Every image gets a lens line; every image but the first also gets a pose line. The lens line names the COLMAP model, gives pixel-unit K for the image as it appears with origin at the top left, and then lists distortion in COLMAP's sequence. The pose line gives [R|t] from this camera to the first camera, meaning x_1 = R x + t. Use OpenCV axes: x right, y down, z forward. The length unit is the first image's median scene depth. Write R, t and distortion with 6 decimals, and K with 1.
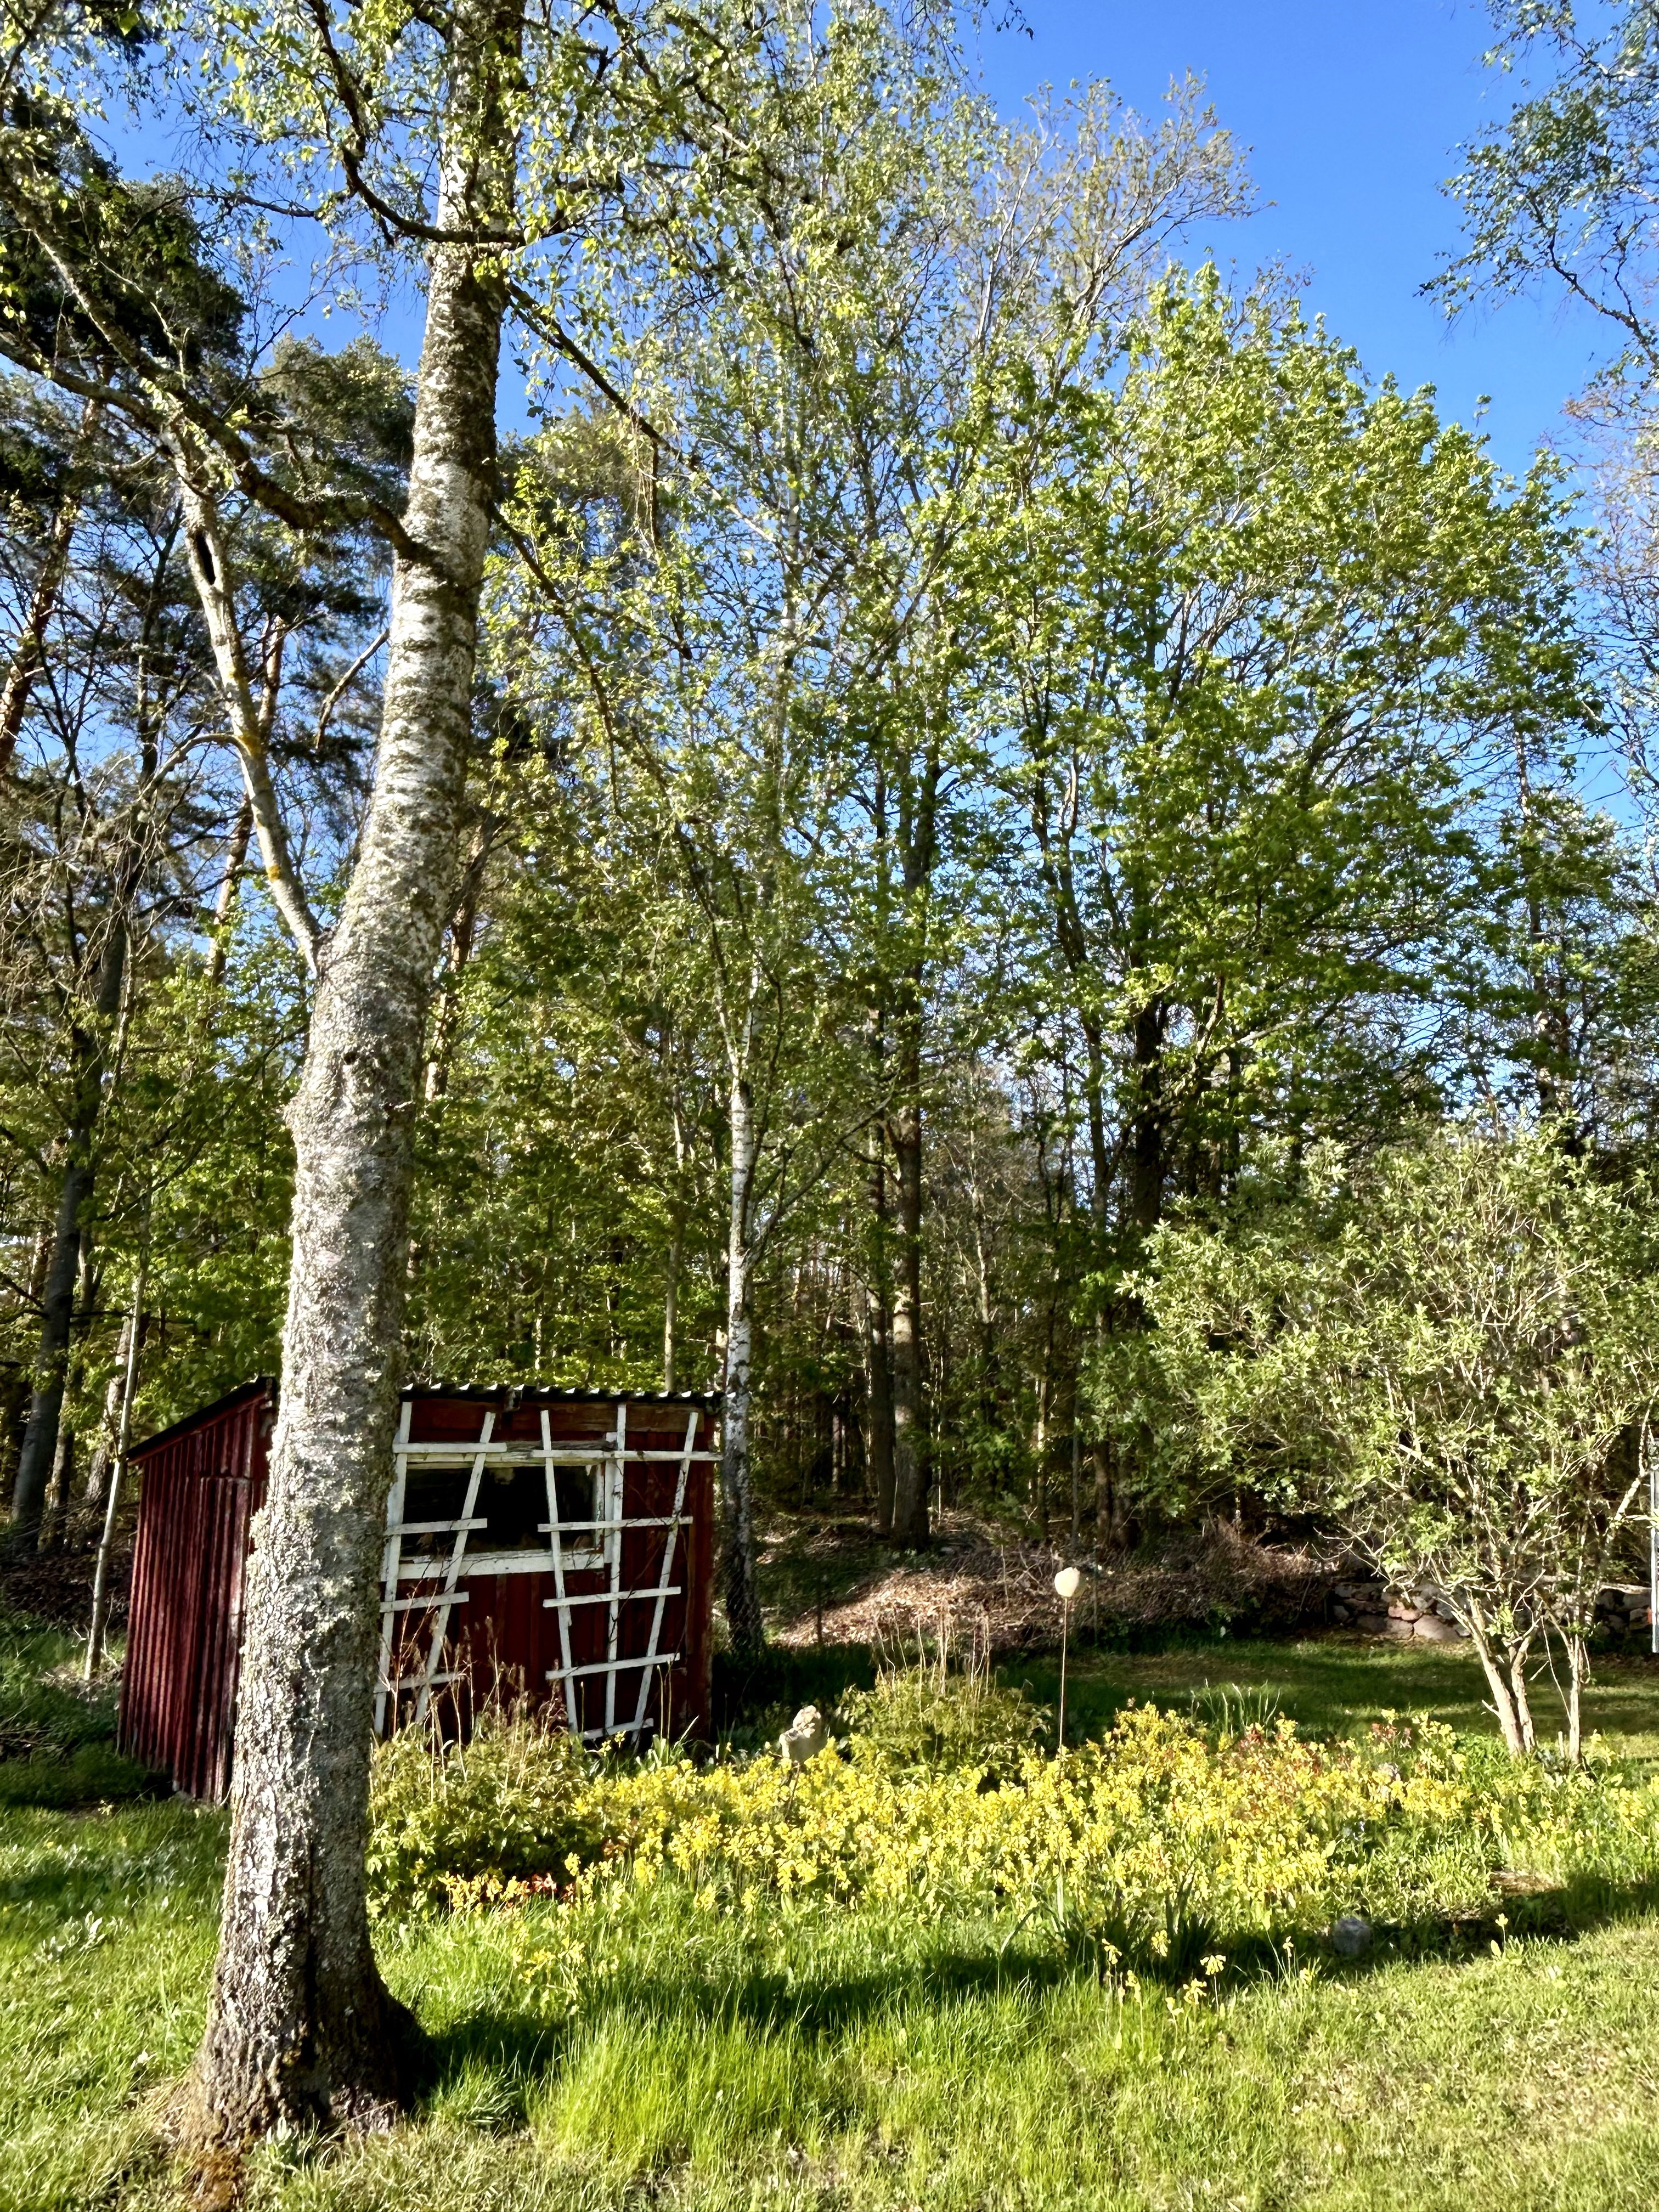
lens RADIAL K [[1482.8, 0, 828.7], [0, 1482.8, 1104.9], [0, 0, 1]] dist [0.001674, 0.000147]
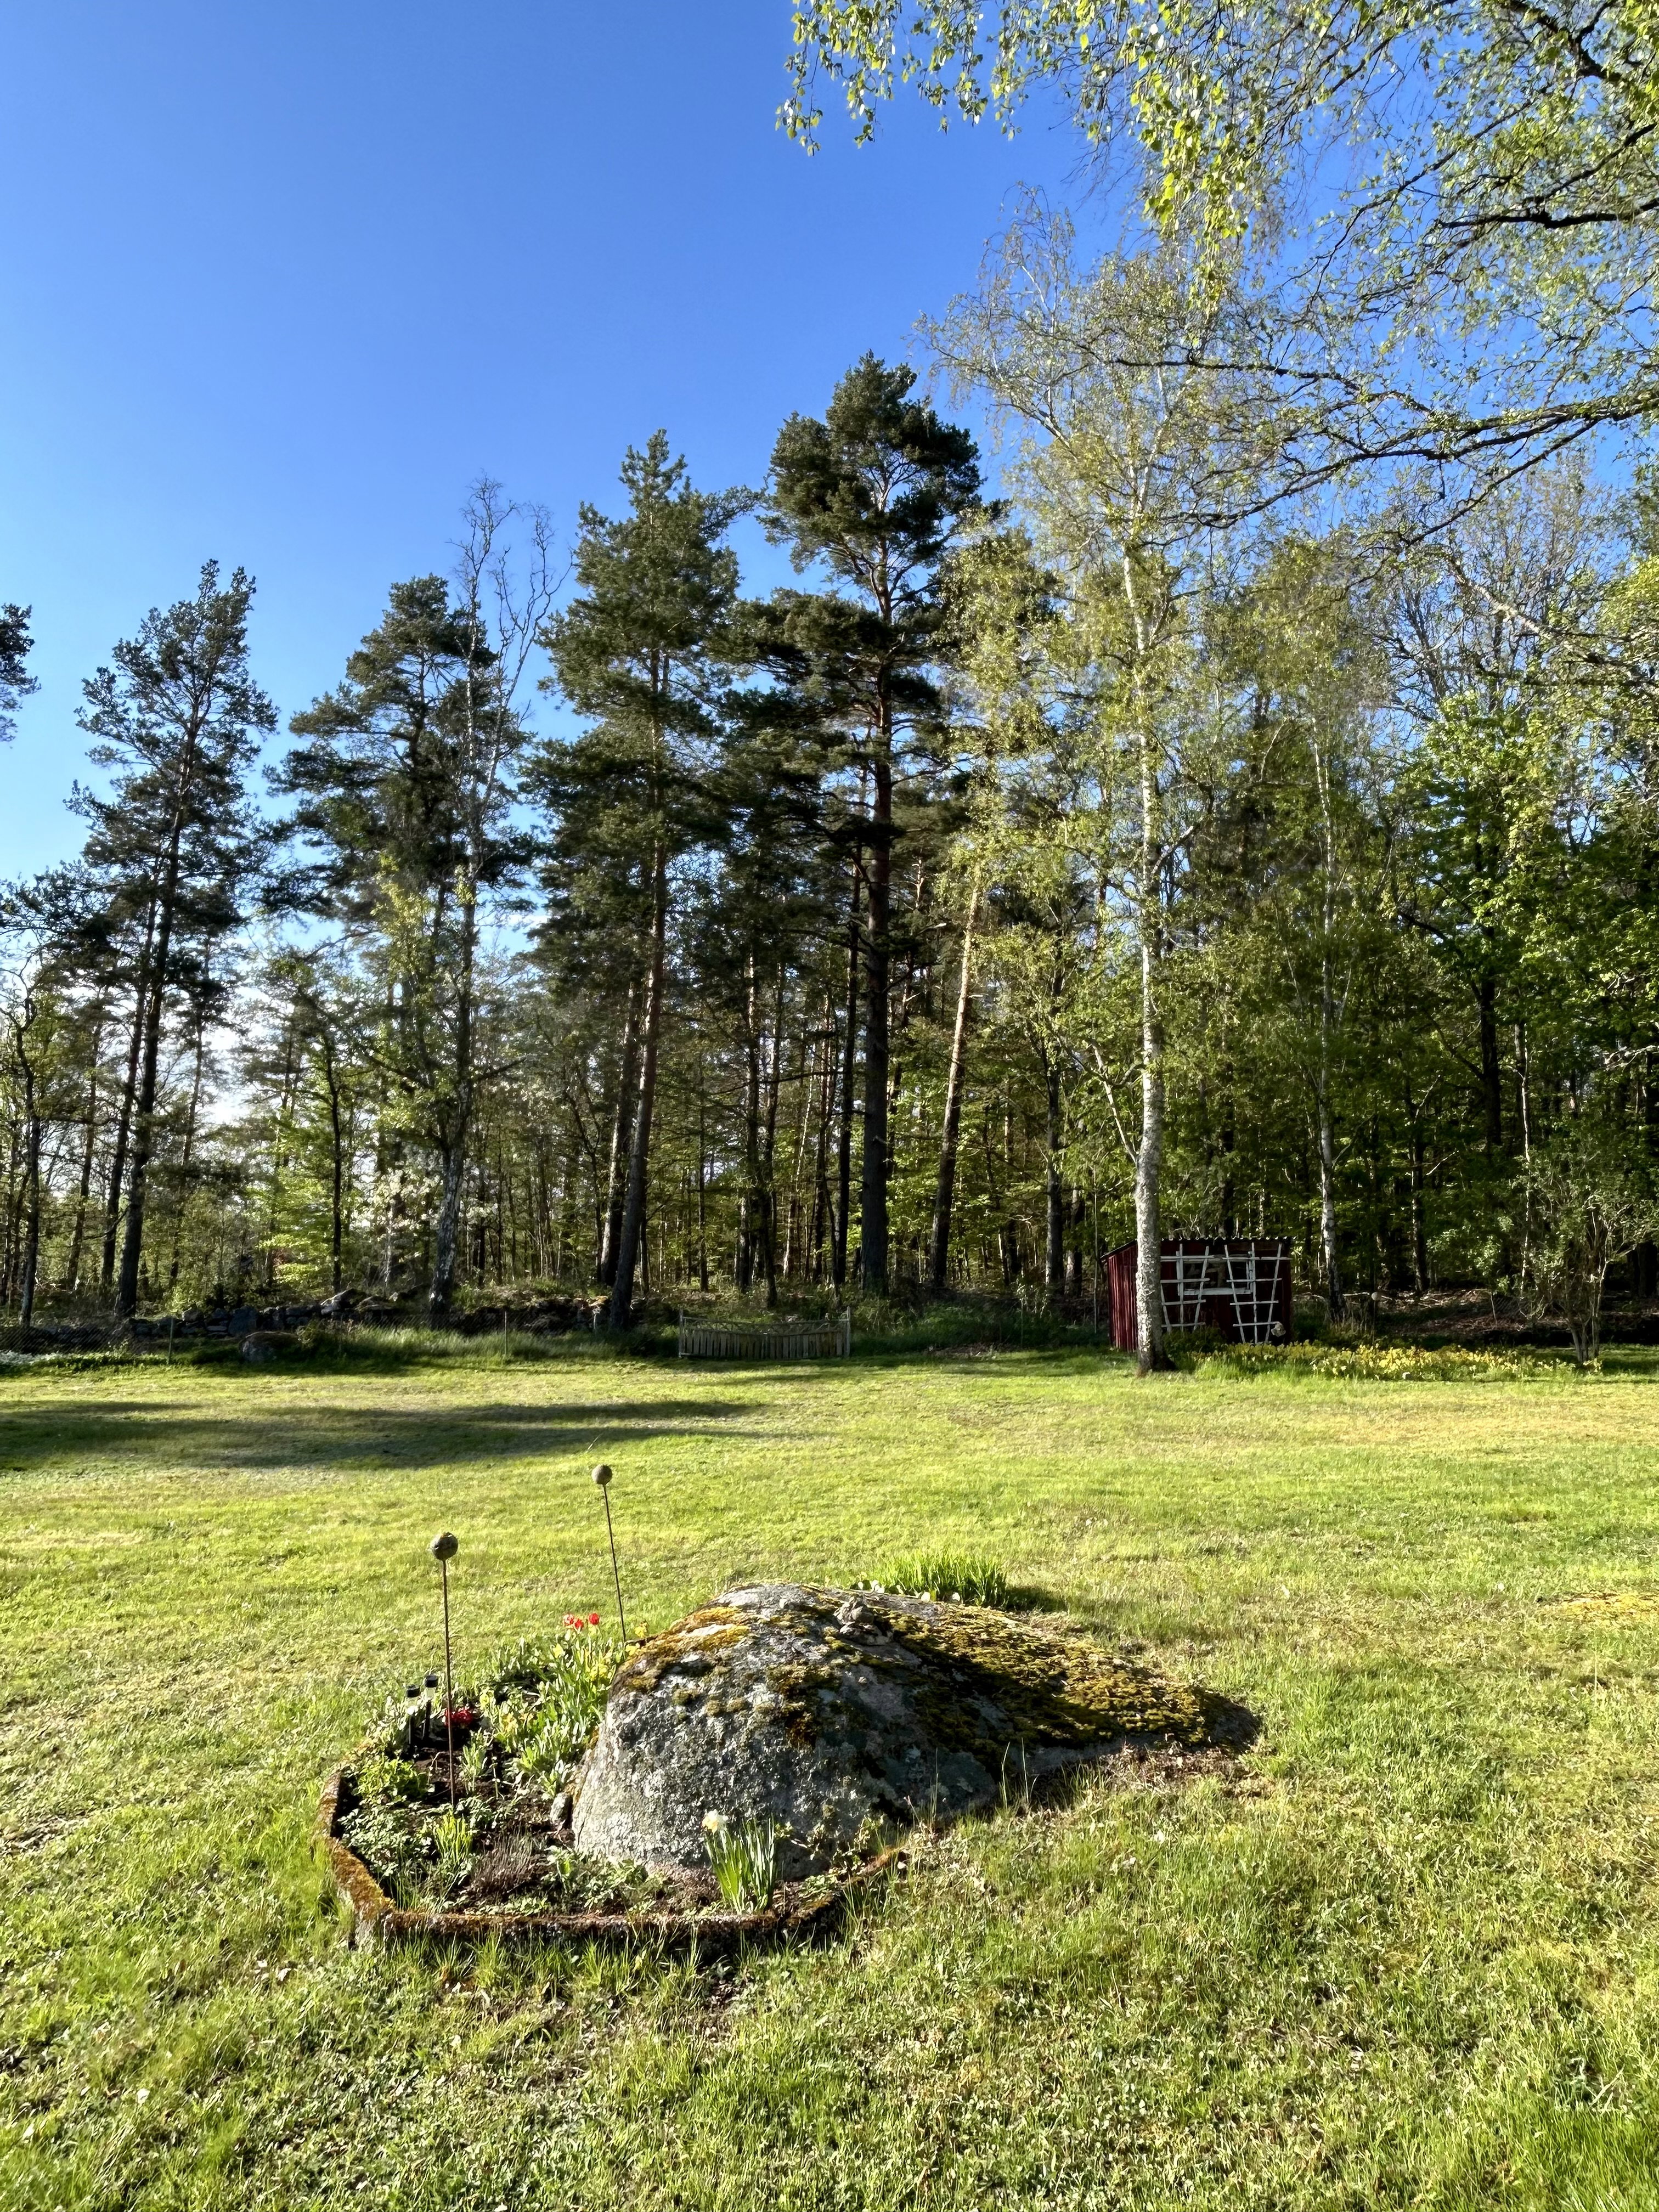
lens RADIAL K [[1417.4, 0, 828.6], [0, 1417.4, 1106.3], [0, 0, 1]] dist [0.000390, 0.000020]
pose [[0.829881, -0.066765, -0.553931, 0.806979], [0.140584, 0.985804, 0.091801, -0.485135], [0.539938, -0.154058, 0.827486, -1.926239]]
